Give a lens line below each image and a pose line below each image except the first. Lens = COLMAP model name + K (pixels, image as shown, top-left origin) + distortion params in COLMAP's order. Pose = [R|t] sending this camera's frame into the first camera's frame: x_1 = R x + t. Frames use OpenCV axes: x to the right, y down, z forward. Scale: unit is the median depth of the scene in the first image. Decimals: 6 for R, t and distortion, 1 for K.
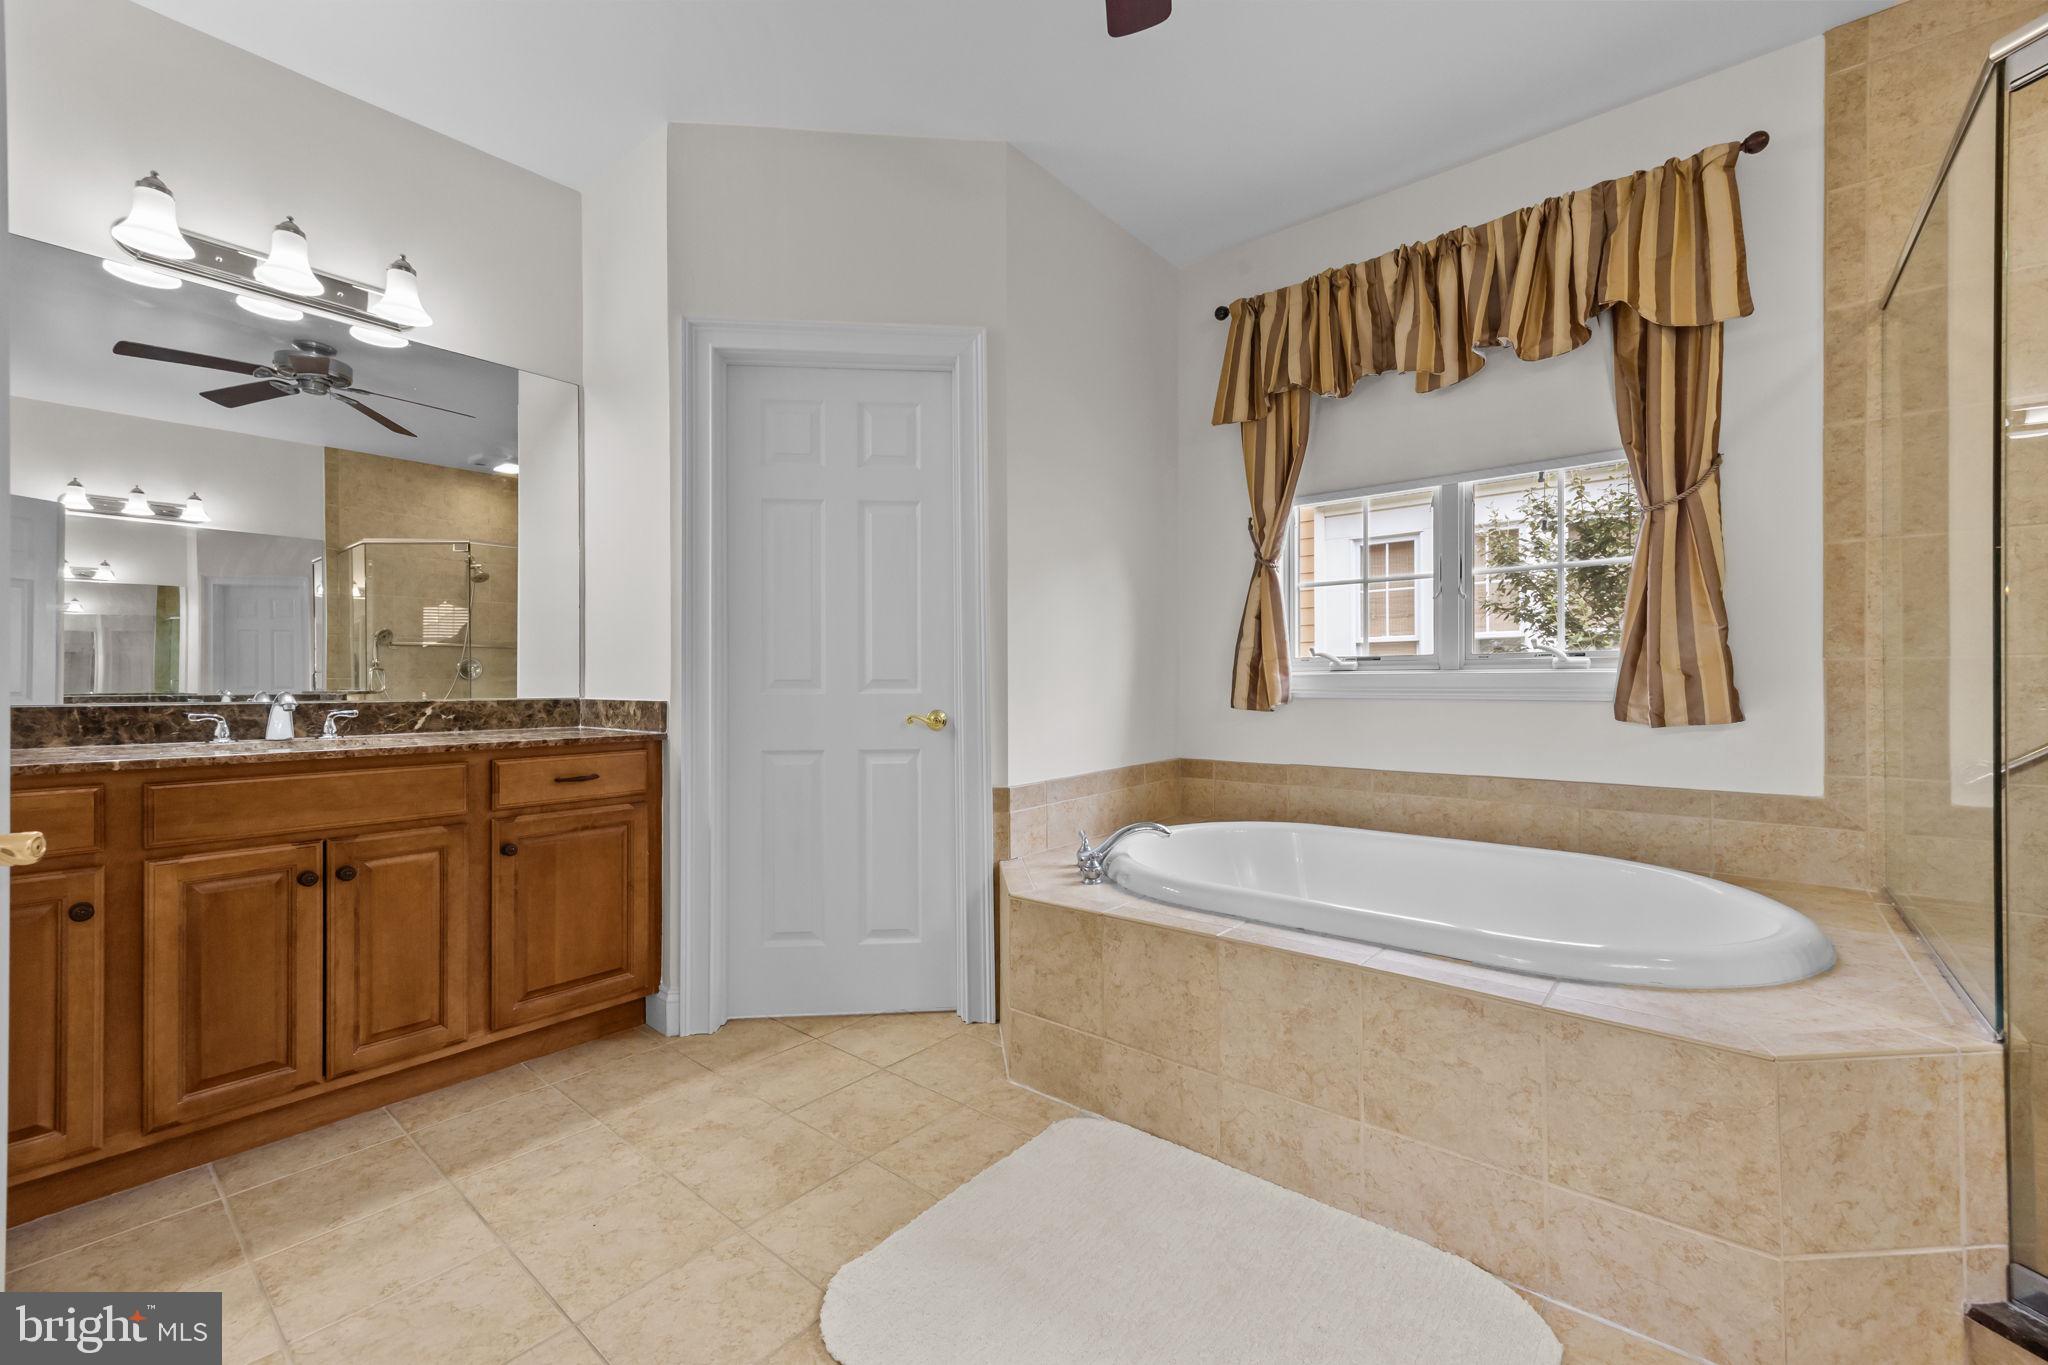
lens RADIAL K [[831.0, 0, 1072.0], [0, 831.0, 681.0], [0, 0, 1]] dist [0.001060, 0.000077]
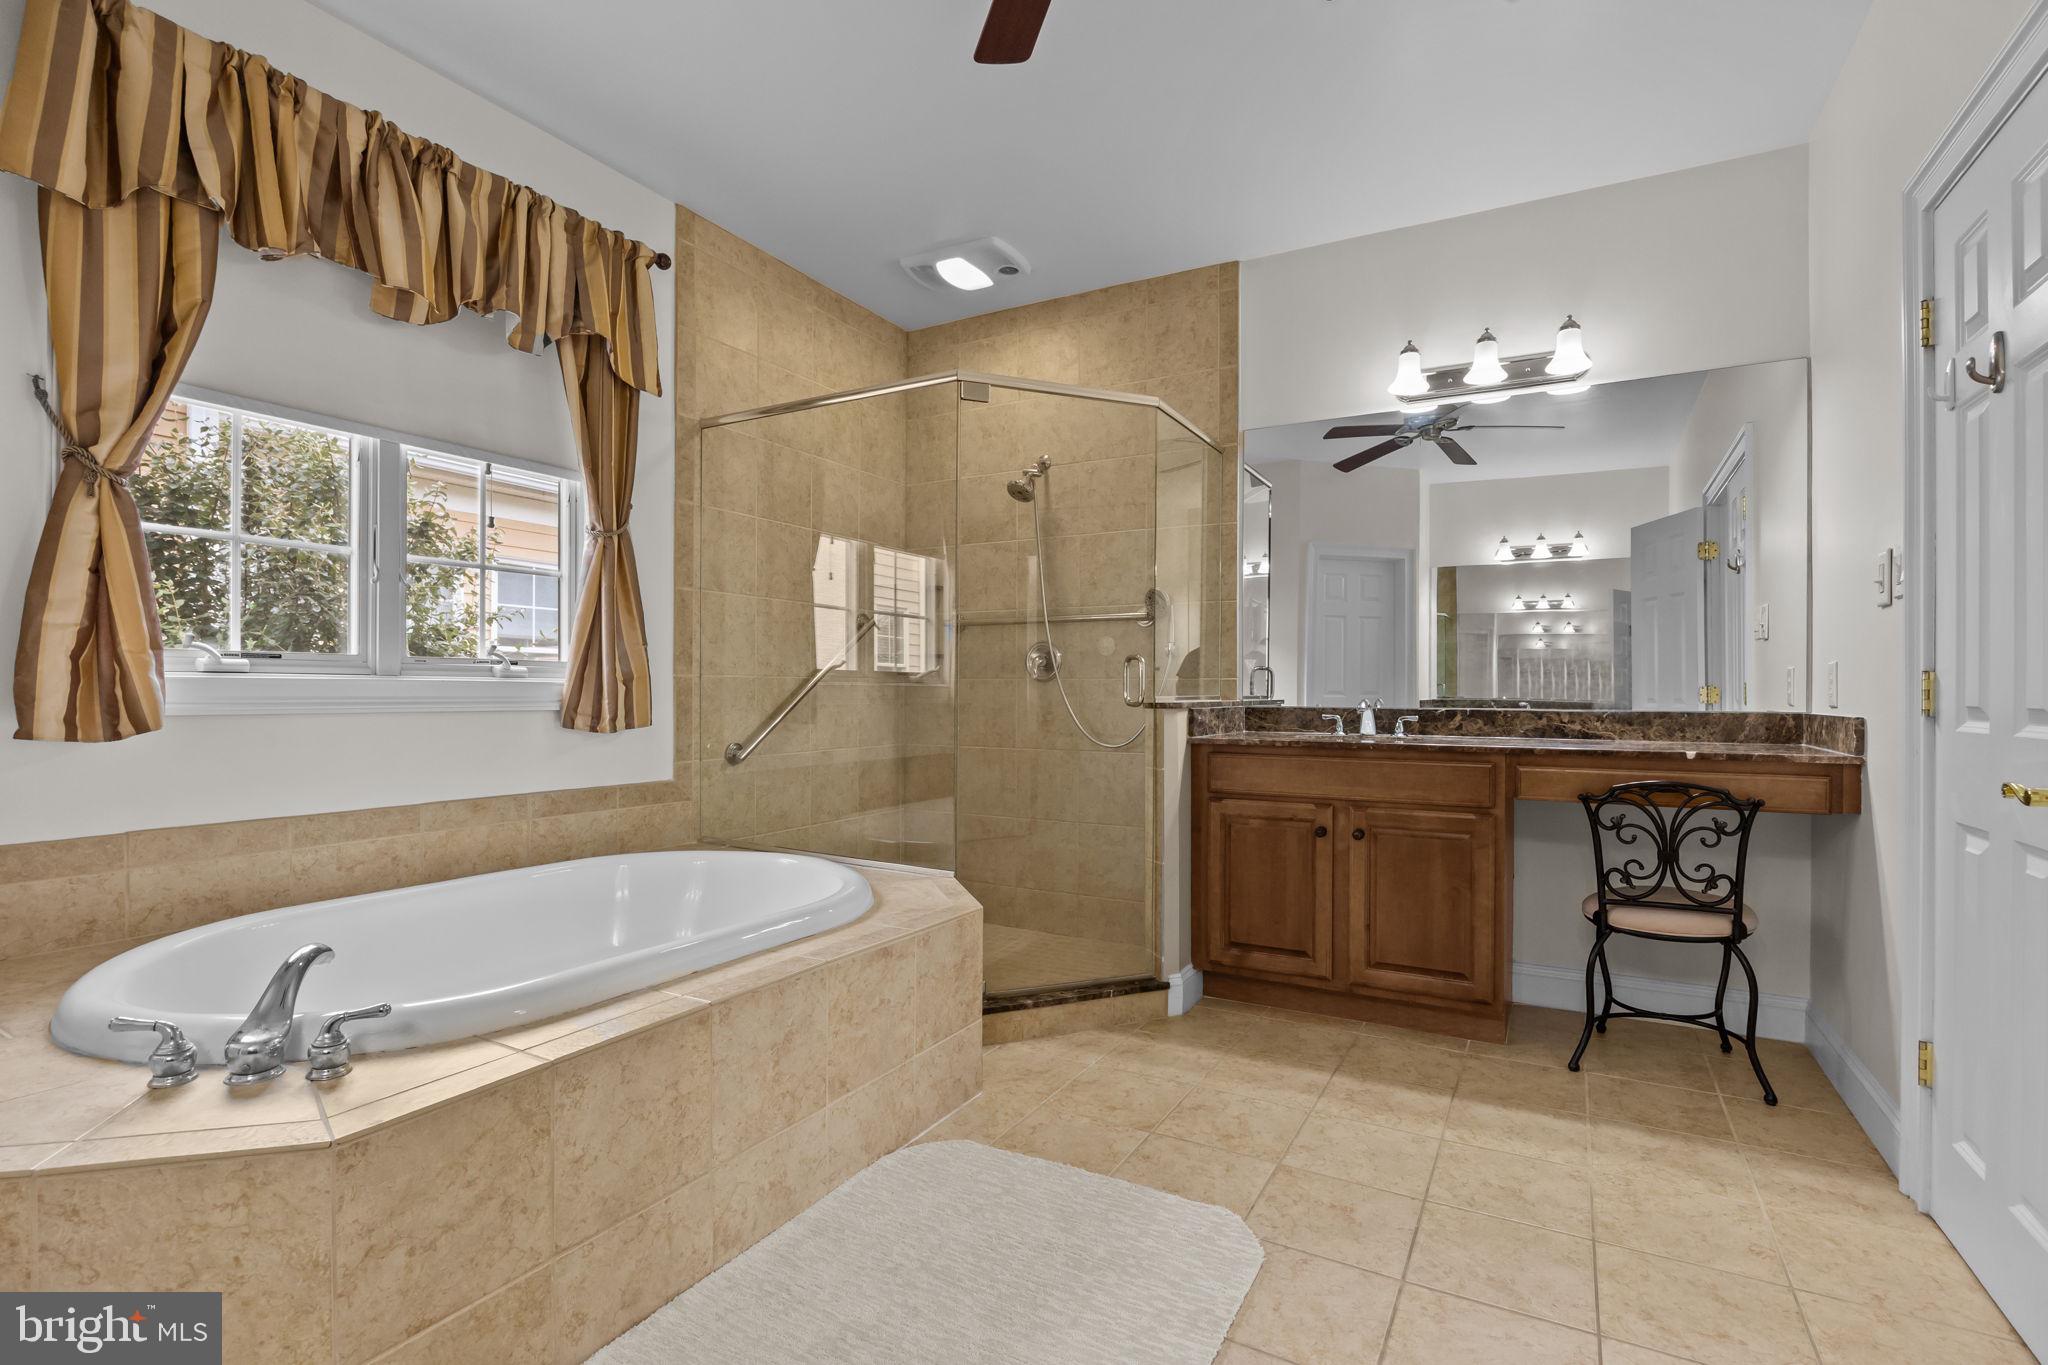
lens RADIAL K [[905.7, 0, 1021.6], [0, 905.7, 686.8], [0, 0, 1]] dist [-0.019175, 0.000613]
pose [[-0.131972, 0.007351, 0.991226, -0.551037], [-0.007785, 0.999934, -0.008452, 0.000136], [-0.991223, -0.008833, -0.131906, 0.599411]]
